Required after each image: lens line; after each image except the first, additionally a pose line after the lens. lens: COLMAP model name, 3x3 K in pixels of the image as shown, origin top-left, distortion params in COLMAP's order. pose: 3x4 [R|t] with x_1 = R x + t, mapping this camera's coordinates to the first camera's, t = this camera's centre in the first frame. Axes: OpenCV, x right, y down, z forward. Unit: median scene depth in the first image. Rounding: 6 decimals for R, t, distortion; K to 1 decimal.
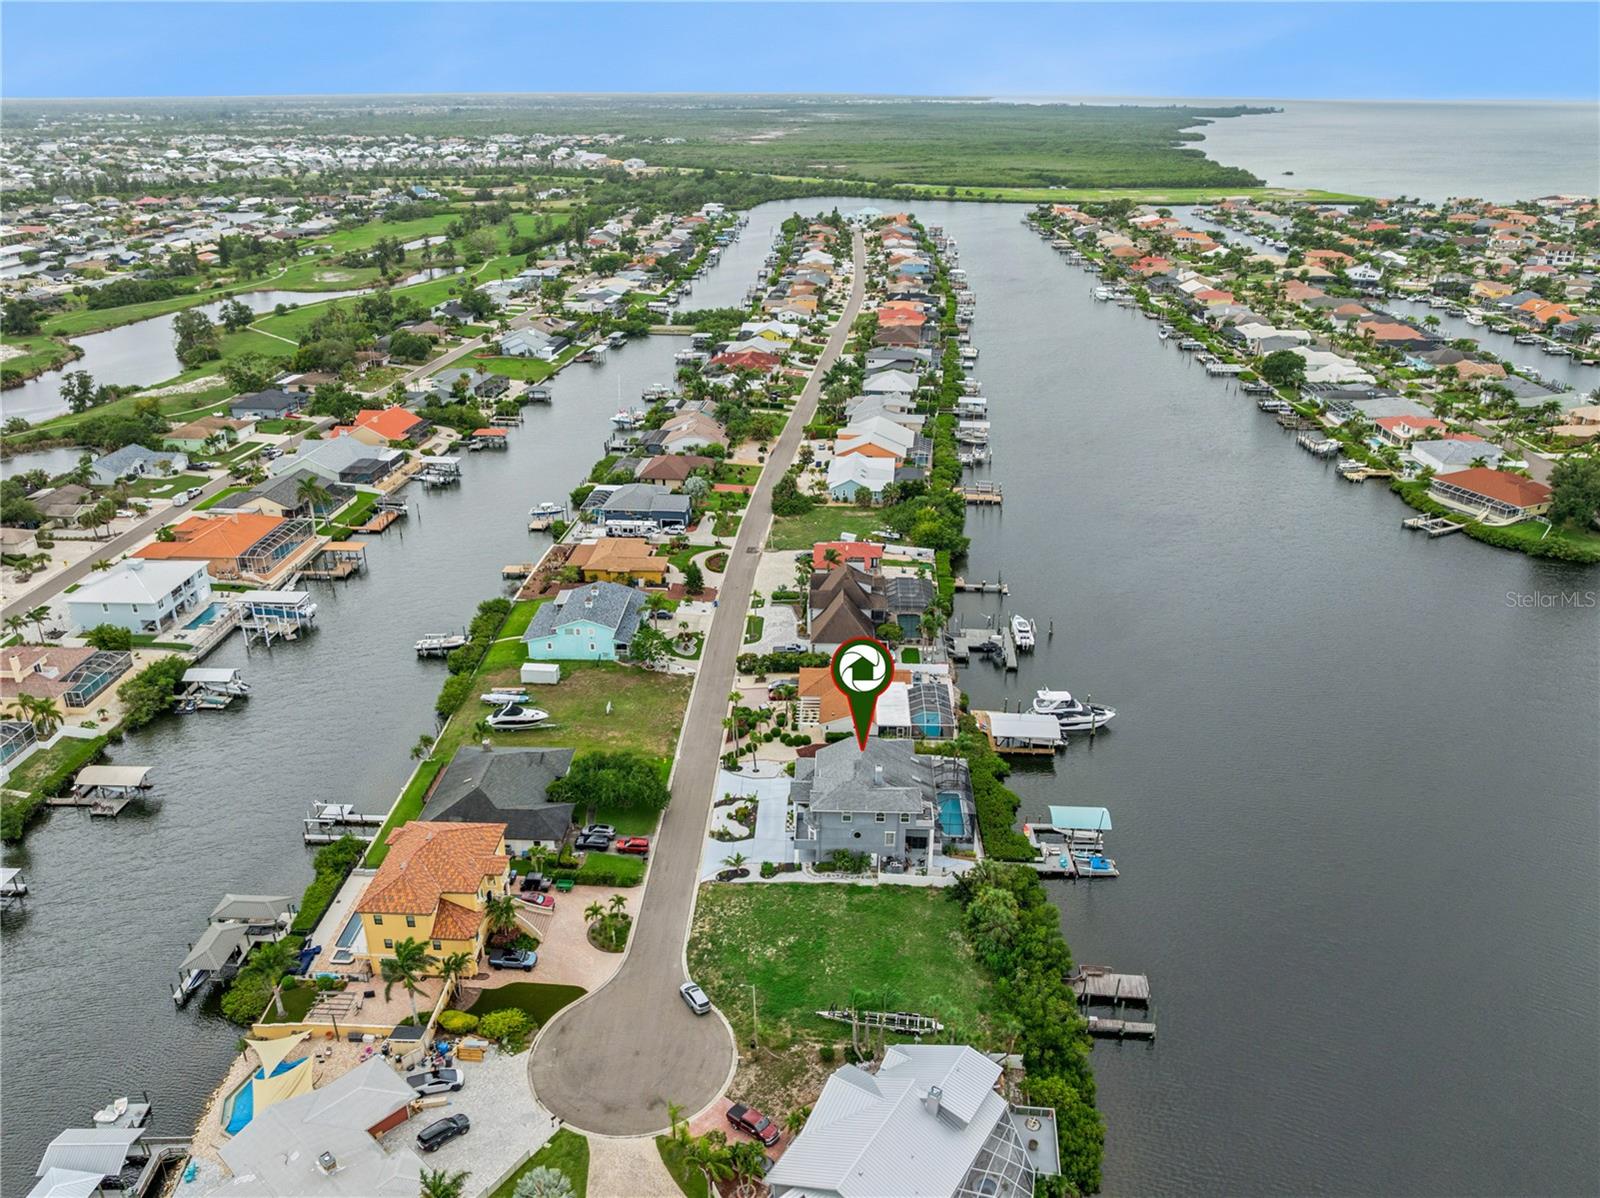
lens RADIAL K [[1179.2, 0, 794.4], [0, 1179.2, 600.5], [0, 0, 1]] dist [-0.040354, -0.000609]
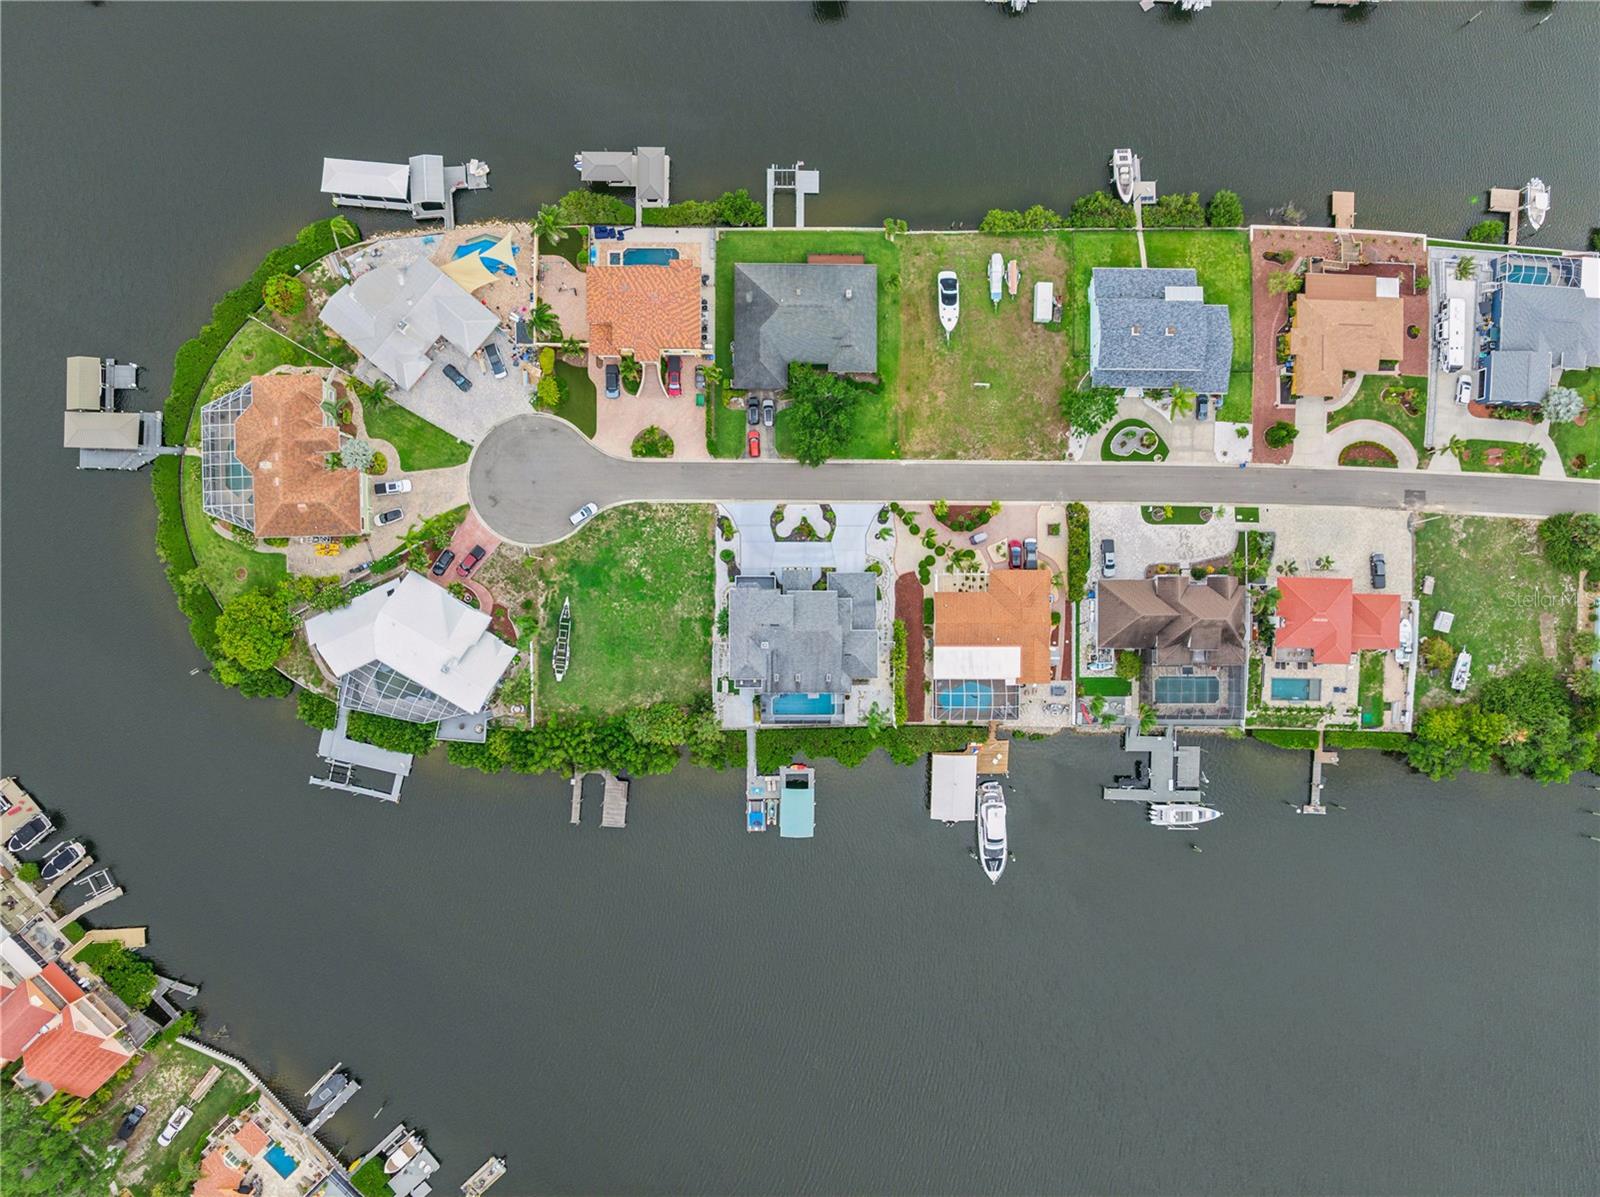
lens RADIAL K [[1165.4, 0, 800.0], [0, 1165.4, 598.5], [0, 0, 1]] dist [-0.042020, -0.002561]
pose [[0.036861, 0.999320, -0.000563, 0.025242], [-0.420779, 0.016031, 0.907022, -0.866828], [0.906414, -0.033197, 0.421084, 0.492898]]
